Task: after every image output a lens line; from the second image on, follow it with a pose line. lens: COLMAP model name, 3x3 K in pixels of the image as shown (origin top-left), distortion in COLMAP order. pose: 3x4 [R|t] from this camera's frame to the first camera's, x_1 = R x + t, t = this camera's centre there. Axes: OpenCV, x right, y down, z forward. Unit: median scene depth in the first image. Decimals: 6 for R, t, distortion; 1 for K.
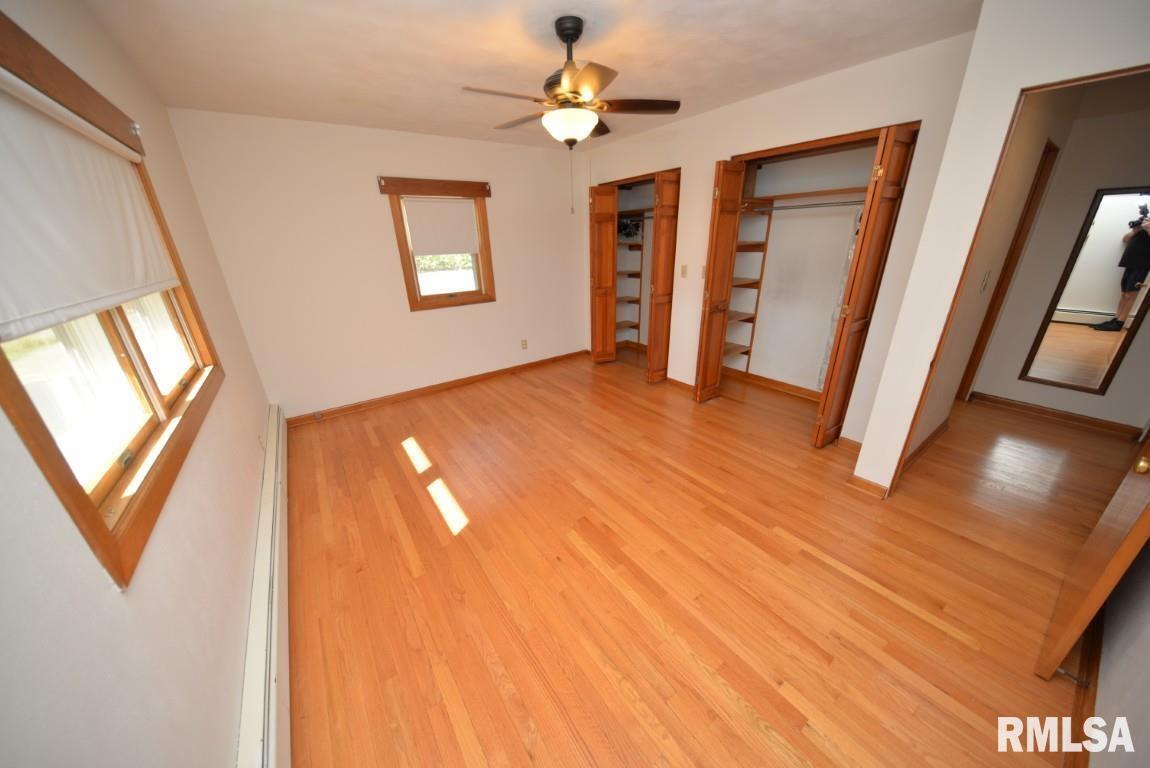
lens RADIAL K [[375.9, 0, 573.9], [0, 375.9, 388.2], [0, 0, 1]] dist [0.002738, -0.005579]
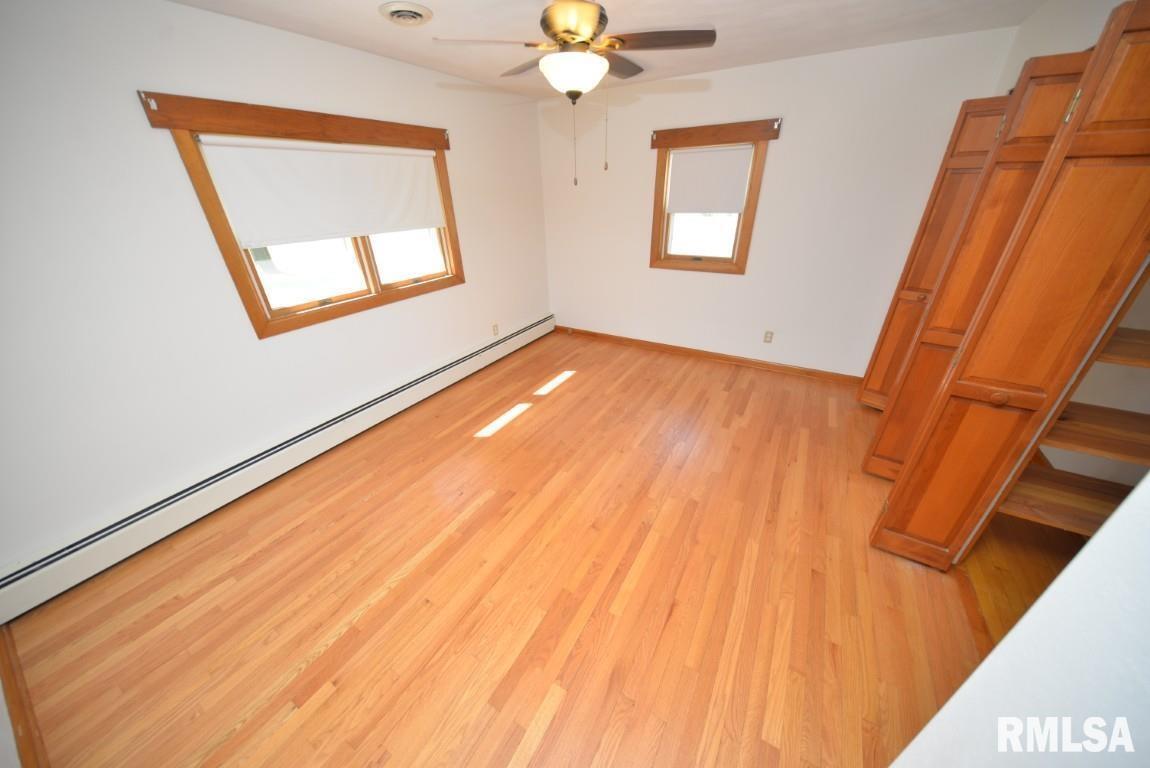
lens RADIAL K [[375.9, 0, 573.9], [0, 375.9, 388.2], [0, 0, 1]] dist [0.002738, -0.005579]
pose [[0.400780, 0.447180, -0.799629, 0.641766], [-0.326993, 0.885126, 0.331102, -0.253132], [0.855834, 0.128774, 0.500965, 0.469783]]
